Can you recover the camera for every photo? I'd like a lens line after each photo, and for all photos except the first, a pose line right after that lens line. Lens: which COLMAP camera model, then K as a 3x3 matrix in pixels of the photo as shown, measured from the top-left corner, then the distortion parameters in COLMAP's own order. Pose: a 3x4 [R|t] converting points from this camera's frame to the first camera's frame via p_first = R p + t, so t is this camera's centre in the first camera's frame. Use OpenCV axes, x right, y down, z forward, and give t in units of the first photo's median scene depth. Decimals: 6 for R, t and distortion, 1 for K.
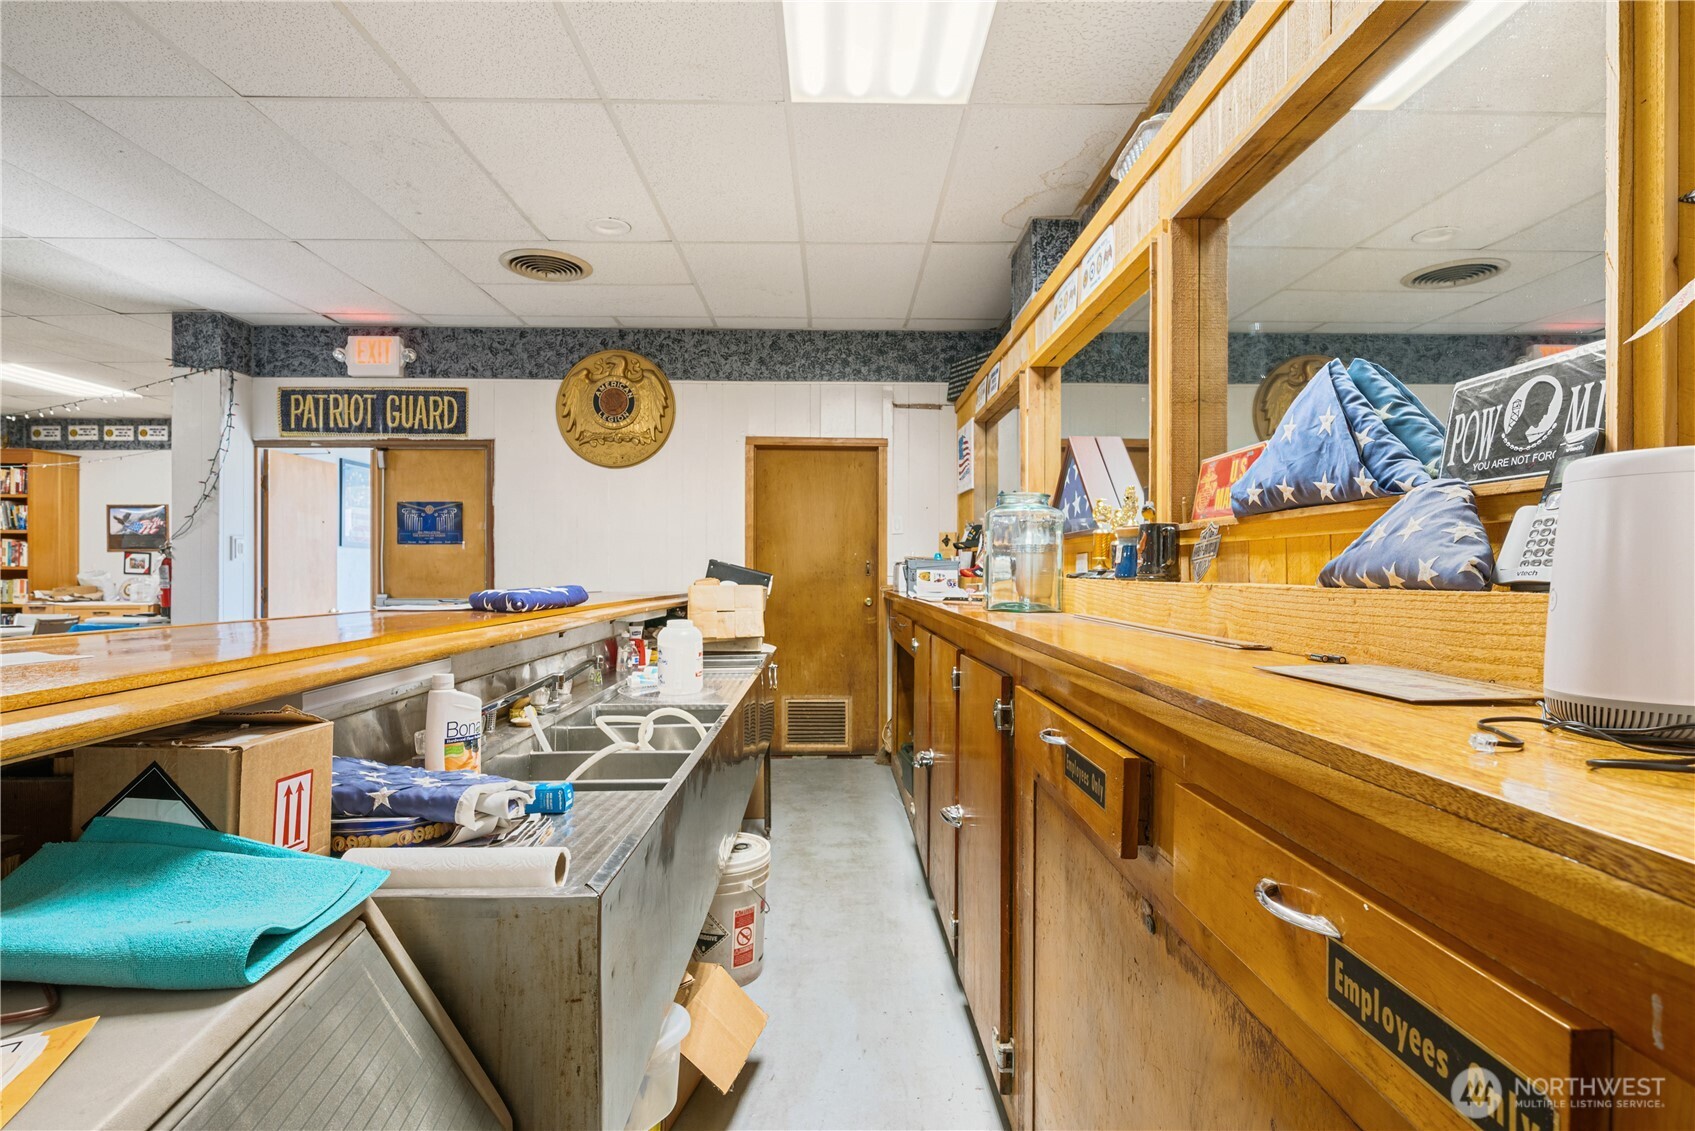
lens RADIAL K [[848.0, 0, 847.5], [0, 848.0, 565.5], [0, 0, 1]] dist [-0.002845, -0.000680]
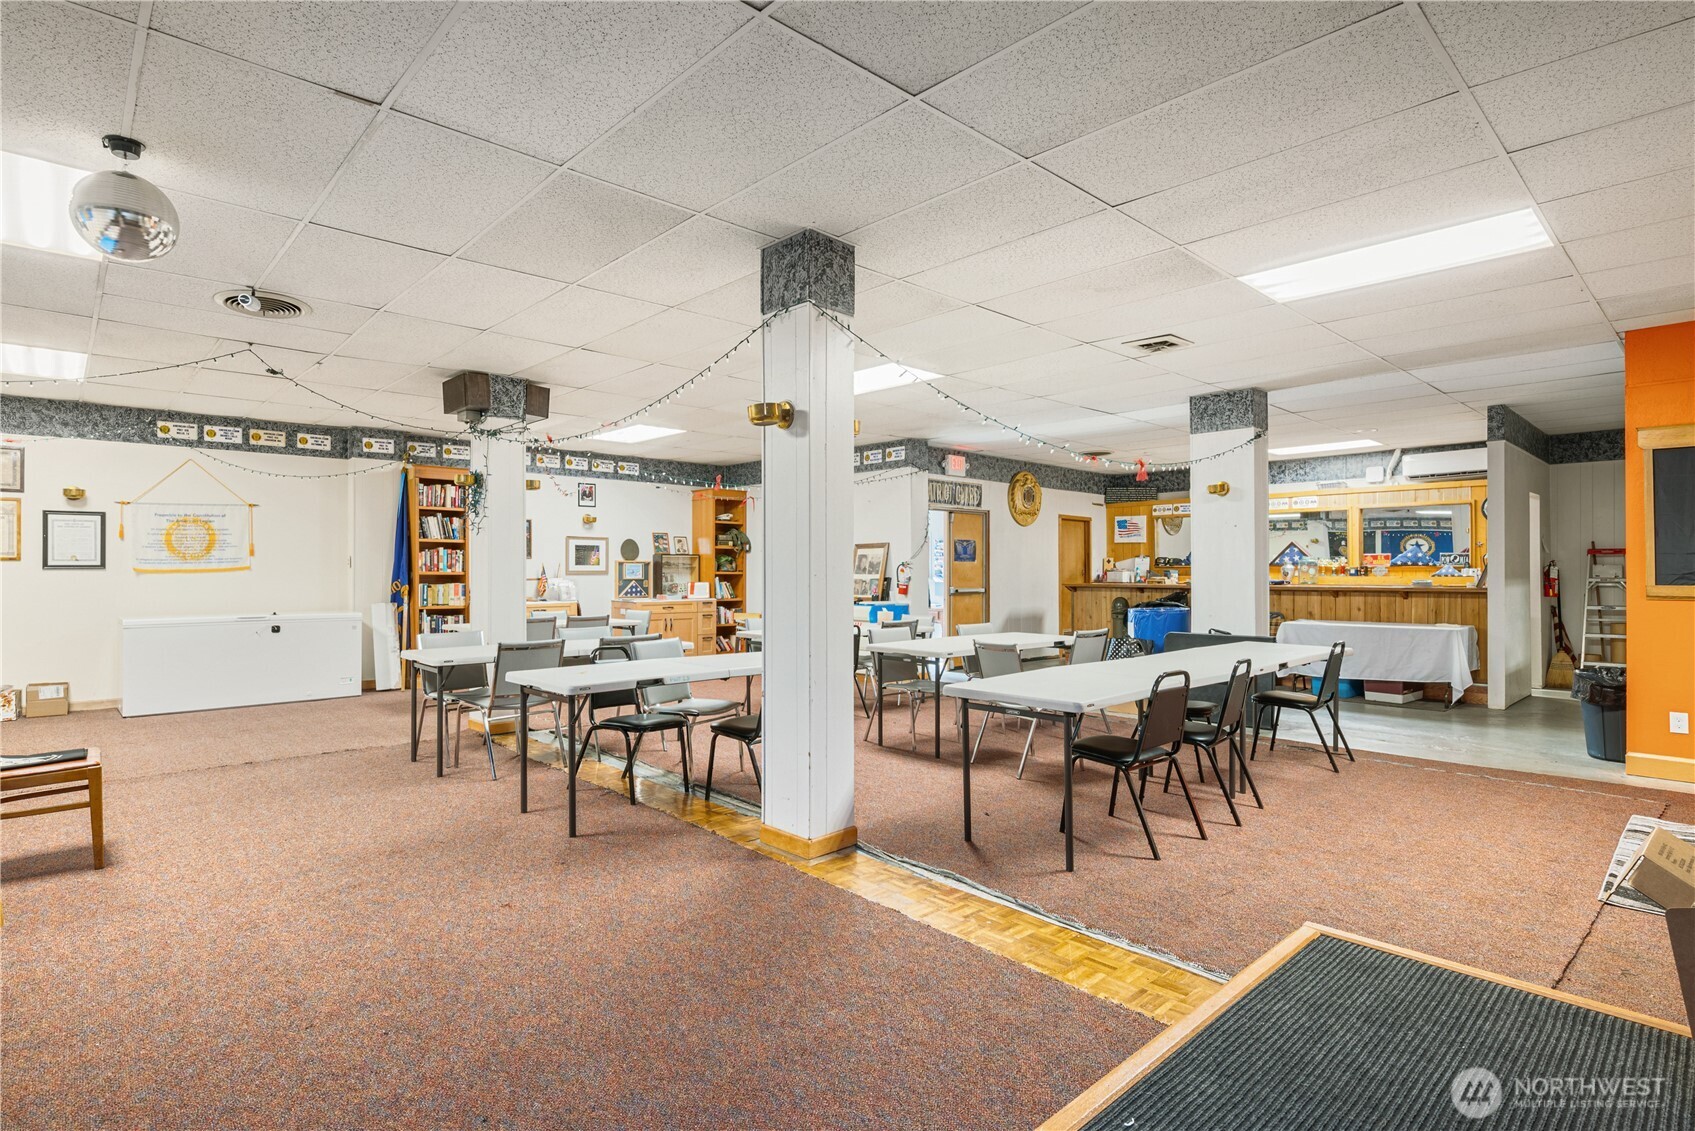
lens RADIAL K [[848.0, 0, 847.5], [0, 848.0, 565.5], [0, 0, 1]] dist [-0.002845, -0.000680]
pose [[0.741170, 0.001089, 0.671317, -2.041343], [-0.004163, 0.999987, 0.002973, -0.019986], [-0.671305, -0.004998, 0.741164, -0.287040]]
